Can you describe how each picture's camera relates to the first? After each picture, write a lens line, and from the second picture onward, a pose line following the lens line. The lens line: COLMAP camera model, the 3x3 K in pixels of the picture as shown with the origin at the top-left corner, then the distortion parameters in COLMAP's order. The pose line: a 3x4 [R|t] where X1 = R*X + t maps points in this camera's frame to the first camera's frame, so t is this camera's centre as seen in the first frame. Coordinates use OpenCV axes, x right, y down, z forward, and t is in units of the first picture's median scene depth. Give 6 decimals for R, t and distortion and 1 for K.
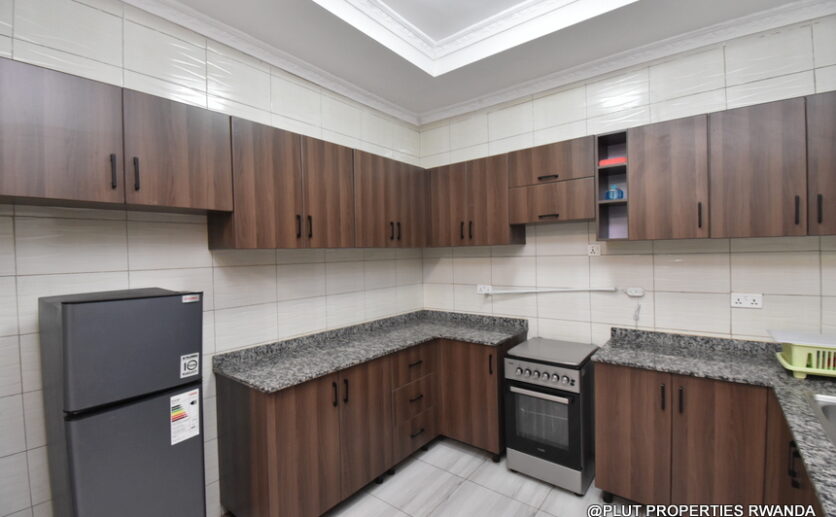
lens RADIAL K [[358.0, 0, 418.0], [0, 358.0, 258.5], [0, 0, 1]] dist [-0.000415, -0.020522]
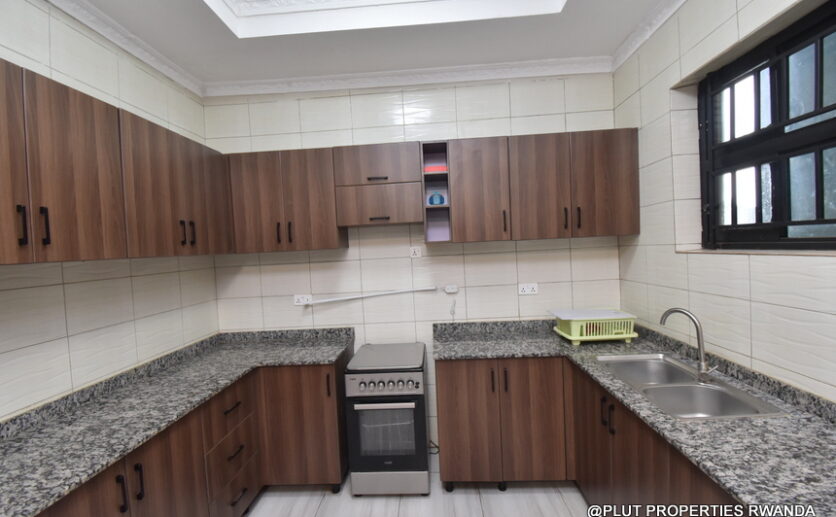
lens RADIAL K [[360.4, 0, 418.0], [0, 360.4, 258.5], [0, 0, 1]] dist [0.001641, -0.016929]
pose [[0.812328, -0.036773, 0.582040, -0.126915], [0.039692, 0.999182, 0.007732, -0.014140], [-0.581848, 0.016821, 0.813123, 0.153573]]
